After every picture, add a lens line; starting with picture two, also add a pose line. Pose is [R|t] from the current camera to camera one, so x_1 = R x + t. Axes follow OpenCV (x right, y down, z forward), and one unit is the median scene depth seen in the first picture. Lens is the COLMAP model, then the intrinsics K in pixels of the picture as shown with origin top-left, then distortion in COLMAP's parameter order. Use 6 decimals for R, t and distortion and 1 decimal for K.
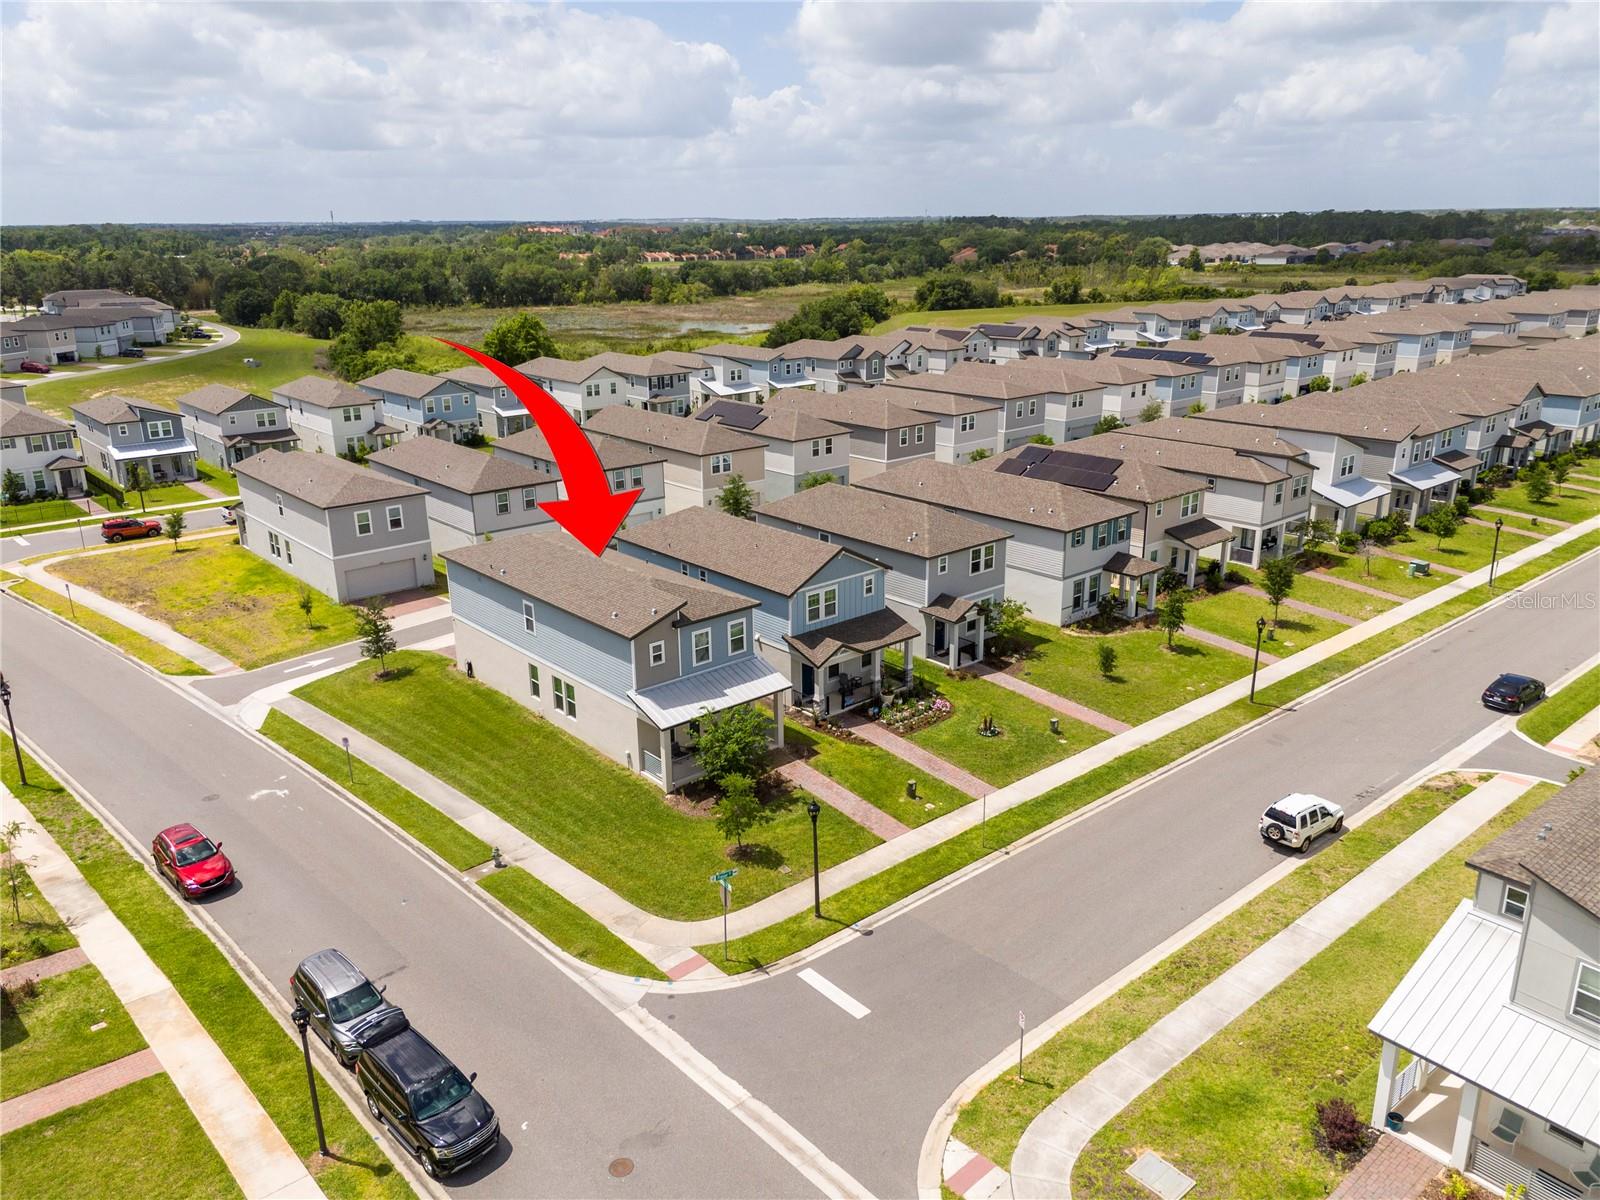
lens RADIAL K [[1181.1, 0, 804.2], [0, 1181.1, 584.0], [0, 0, 1]] dist [0.063957, -0.048689]
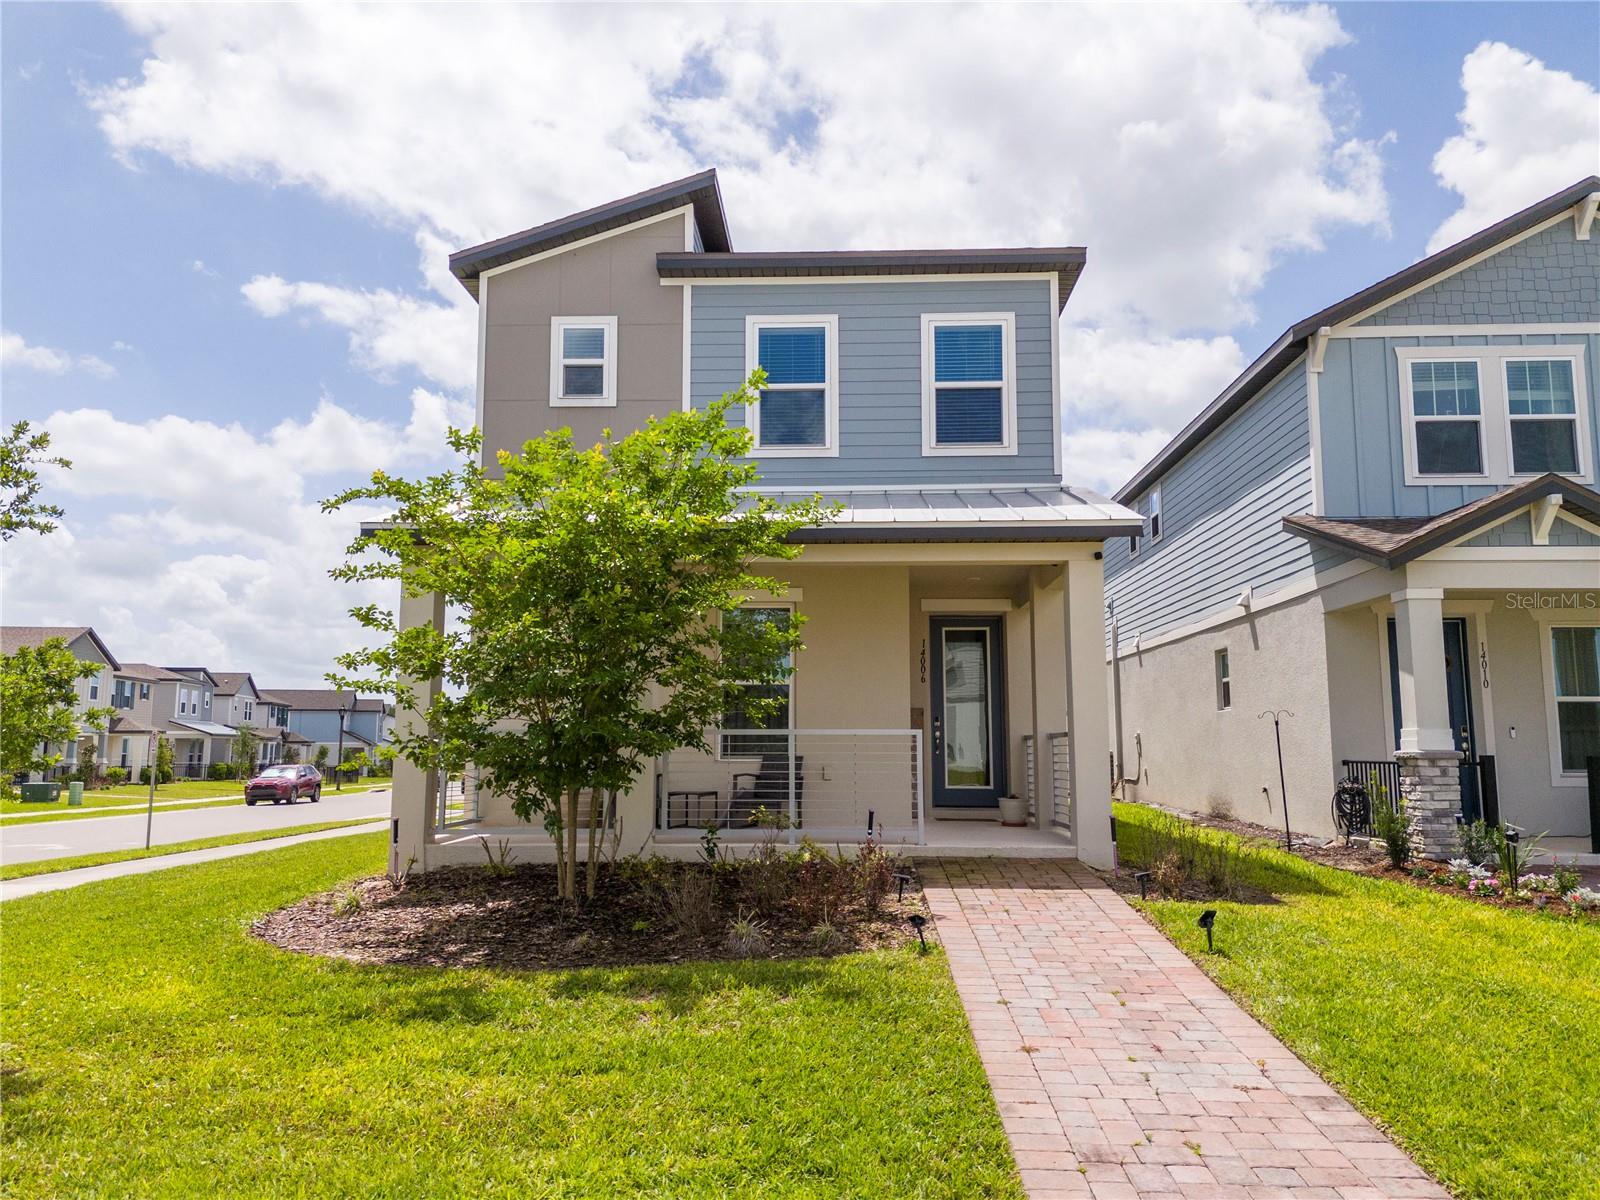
lens RADIAL K [[1179.1, 0, 800.0], [0, 1179.1, 600.0], [0, 0, 1]] dist [0.056977, -0.048598]
pose [[0.727422, -0.078528, -0.681682, 0.082835], [-0.210511, 0.919988, -0.330617, 0.178188], [0.653102, 0.384000, 0.652688, 0.851945]]
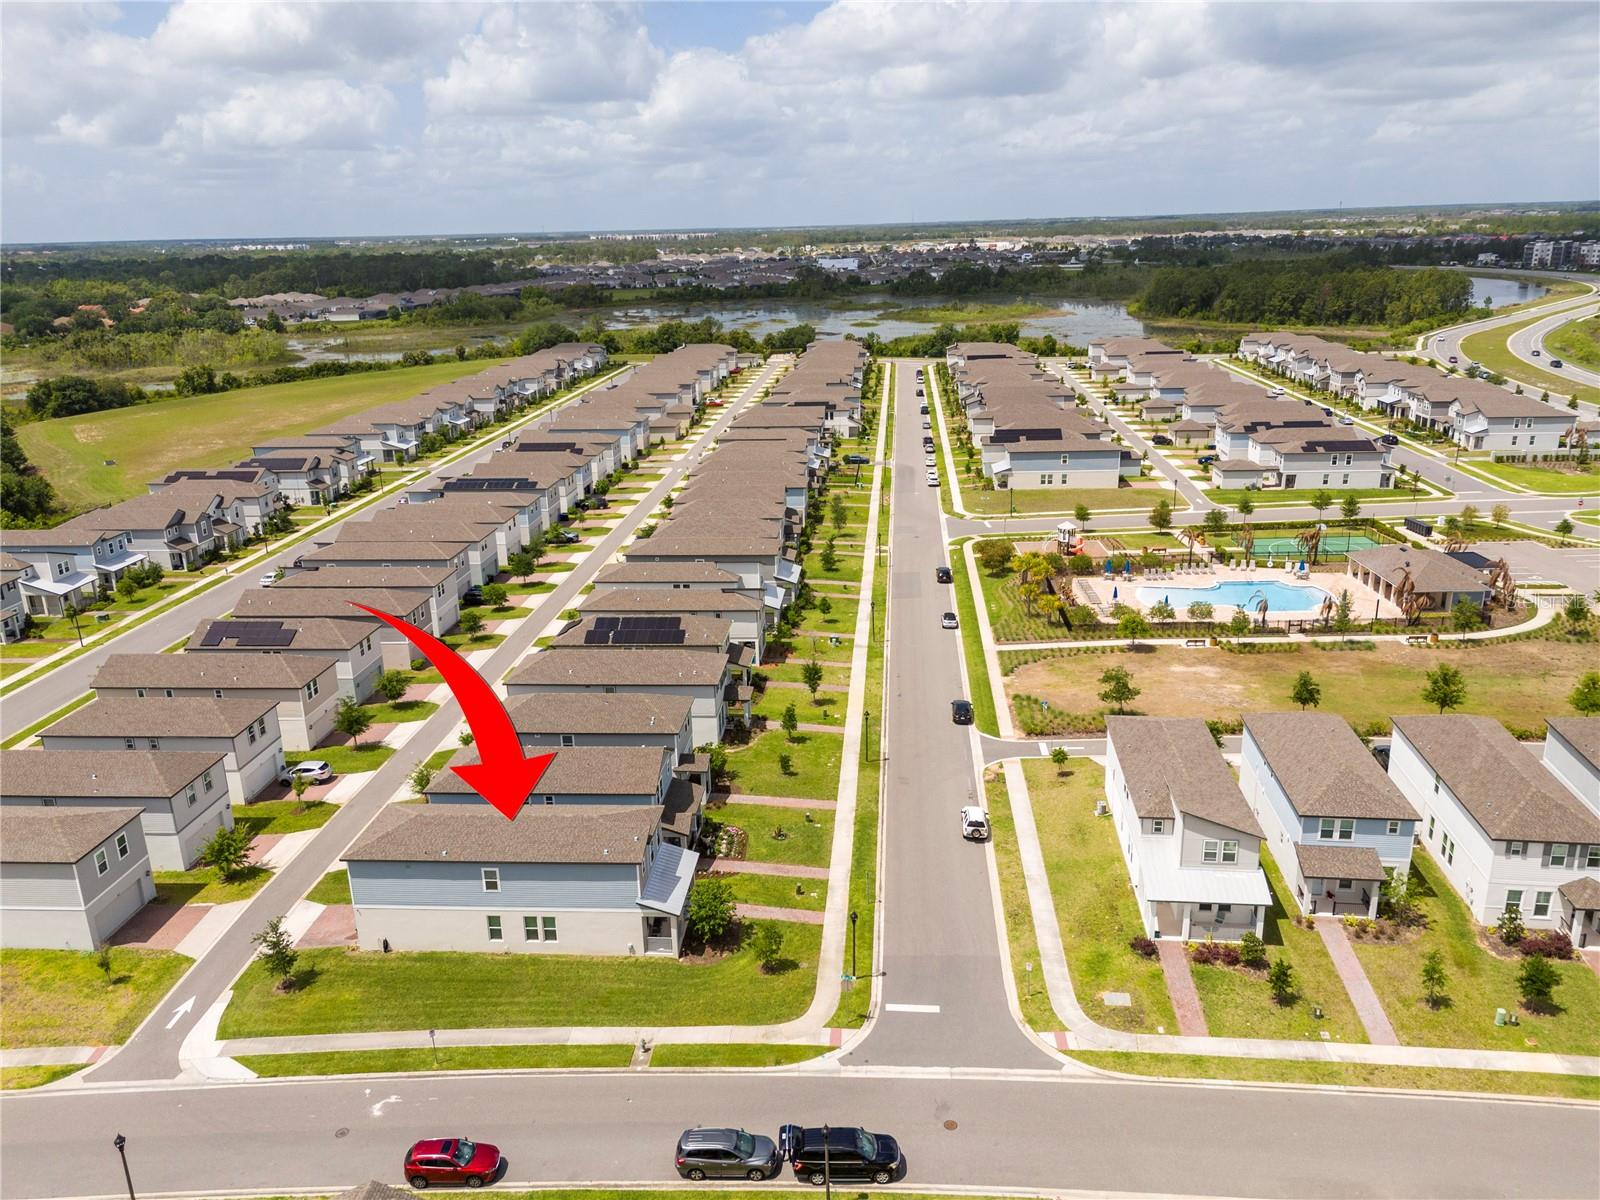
lens RADIAL K [[1179.1, 0, 800.0], [0, 1179.1, 600.0], [0, 0, 1]] dist [0.056977, -0.048598]
pose [[0.713998, -0.219153, 0.664966, -0.823813], [0.222317, 0.971563, 0.081488, -0.308973], [-0.663914, 0.089651, 0.742415, -0.179990]]
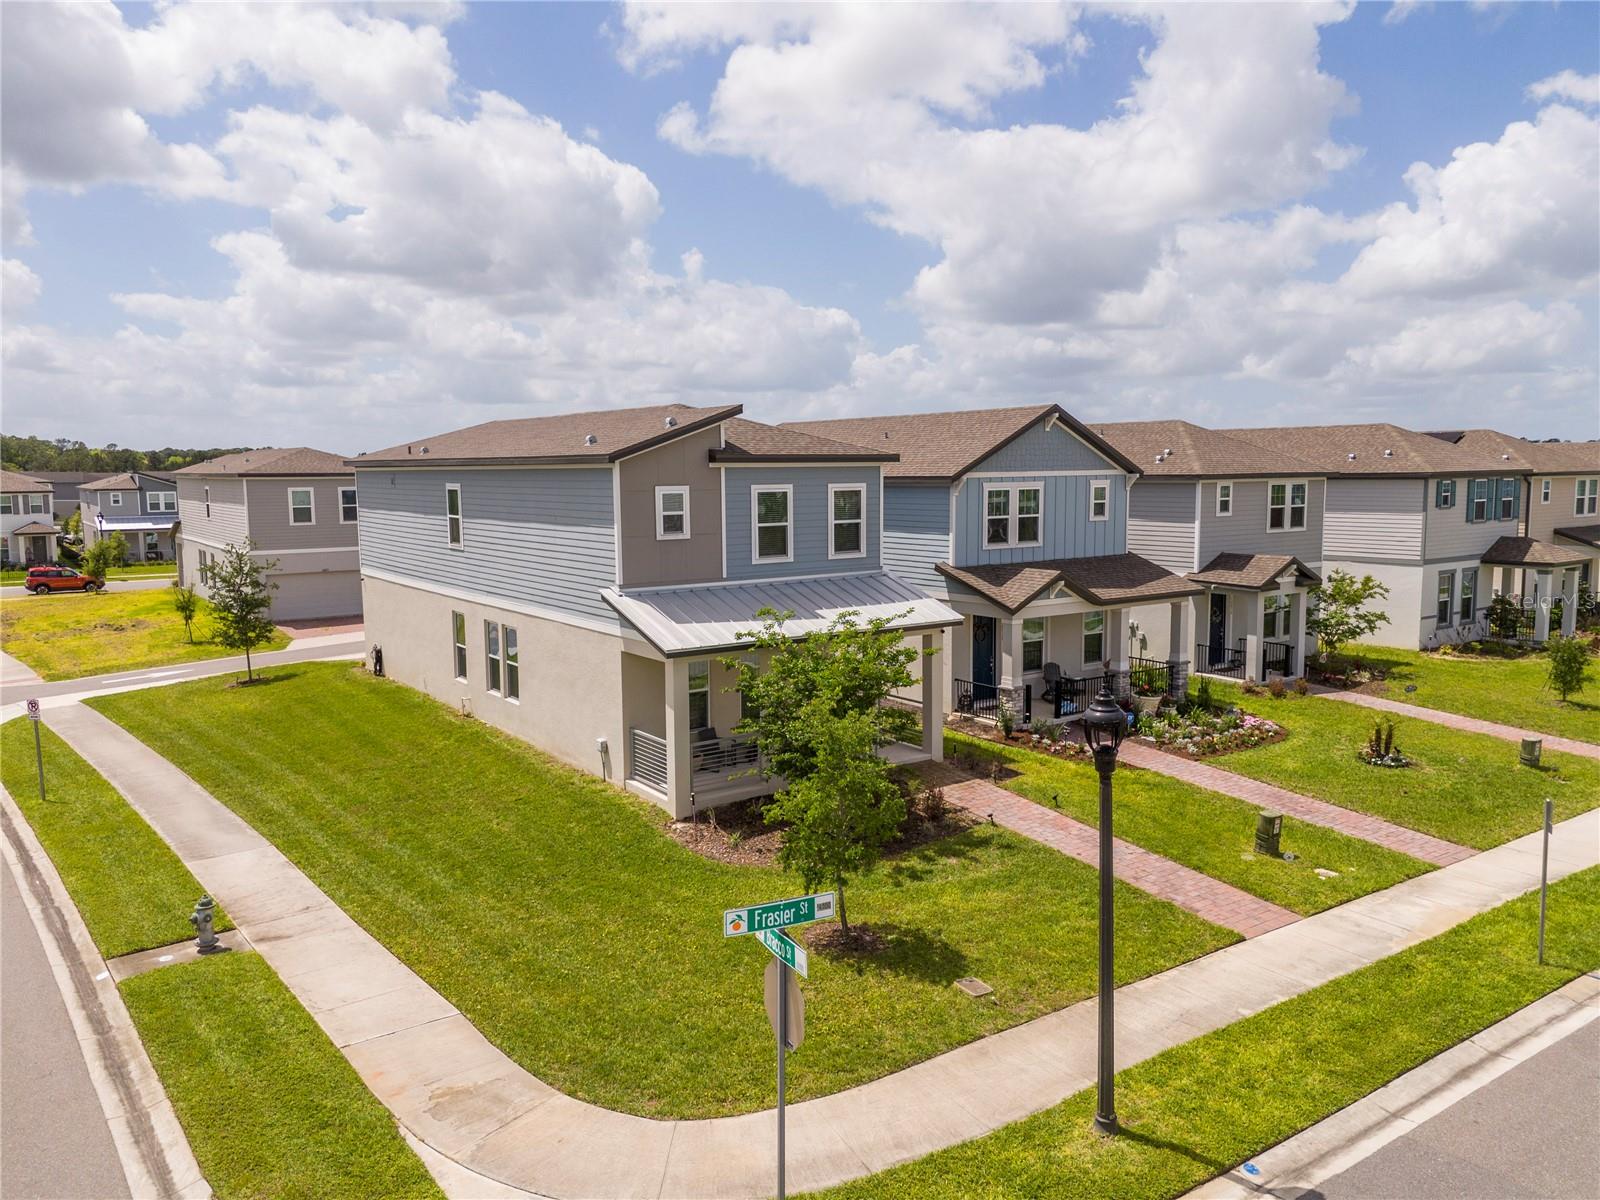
lens RADIAL K [[1179.1, 0, 800.0], [0, 1179.1, 600.0], [0, 0, 1]] dist [0.056977, -0.048598]
pose [[0.995006, 0.013541, -0.098896, -0.029134], [-0.031406, 0.982908, -0.181399, 0.167067], [0.094750, 0.183599, 0.978424, 0.548026]]
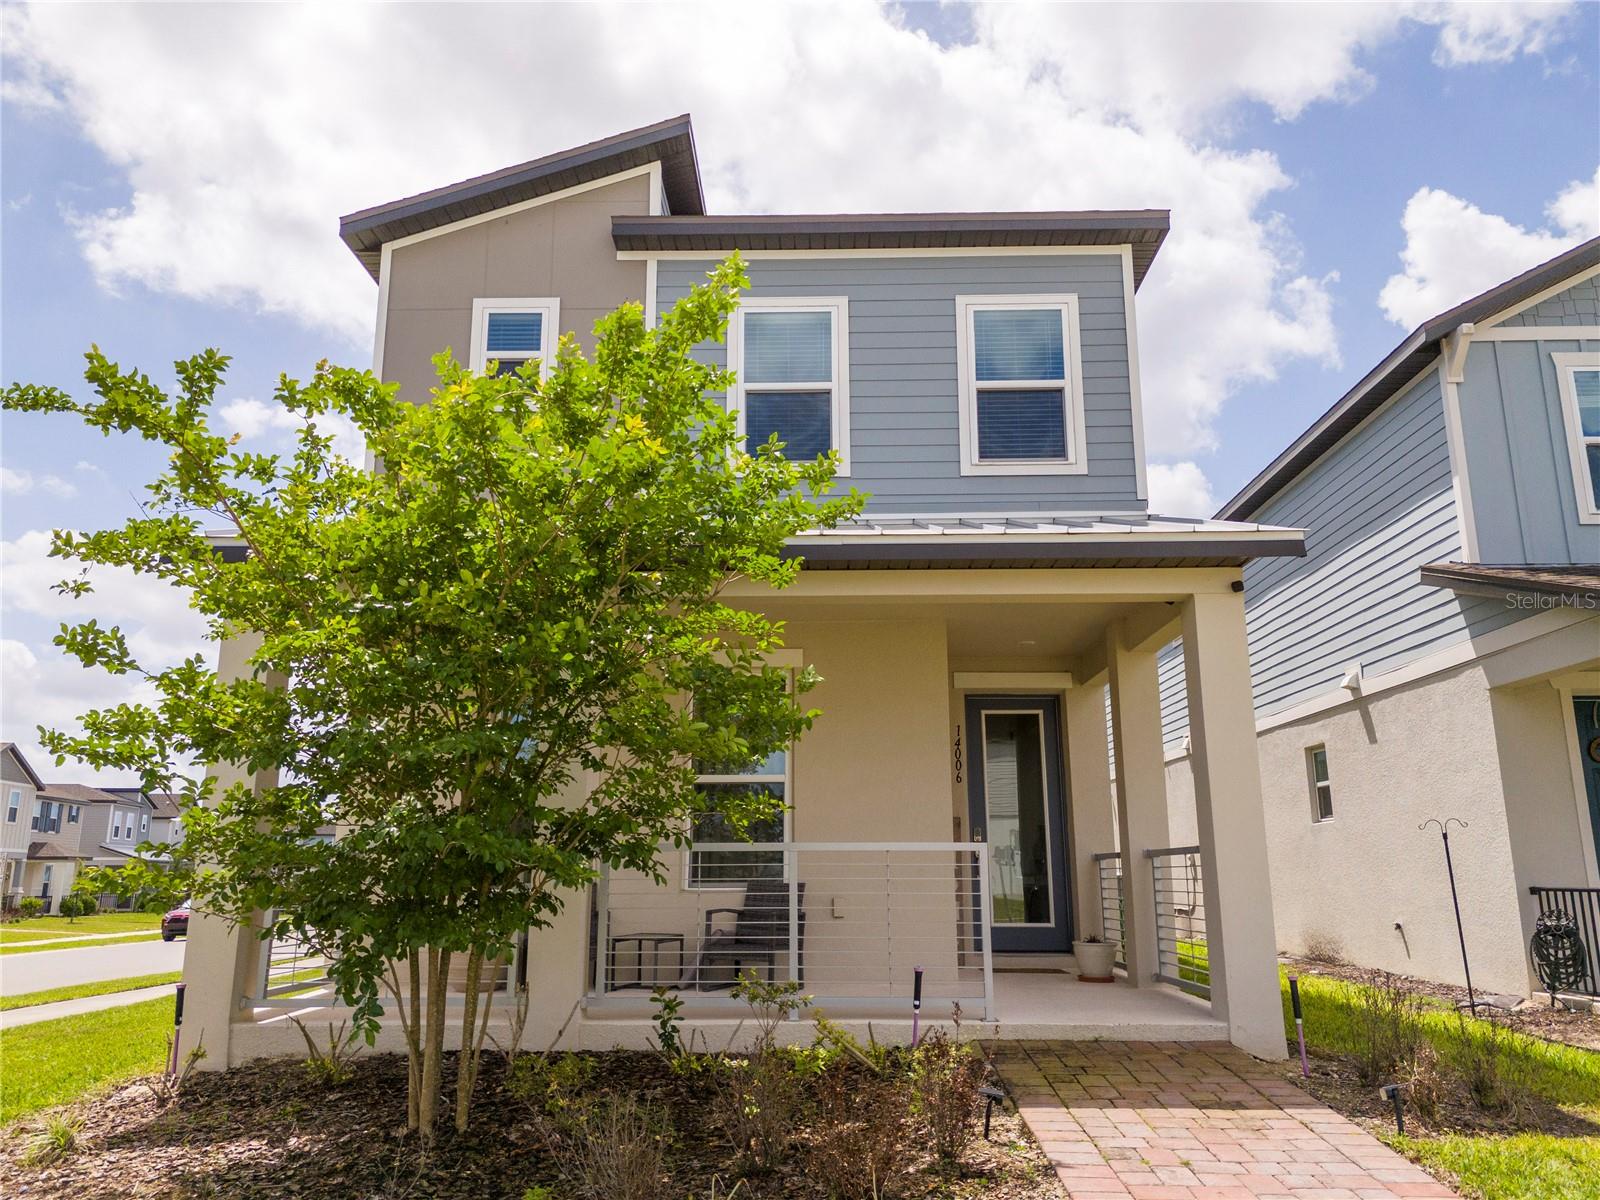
lens RADIAL K [[1179.1, 0, 800.0], [0, 1179.1, 600.0], [0, 0, 1]] dist [0.056977, -0.048598]
pose [[0.739794, -0.146544, -0.656681, 0.035699], [-0.203739, 0.881381, -0.426213, 0.165135], [0.641245, 0.449101, 0.622183, 0.895303]]
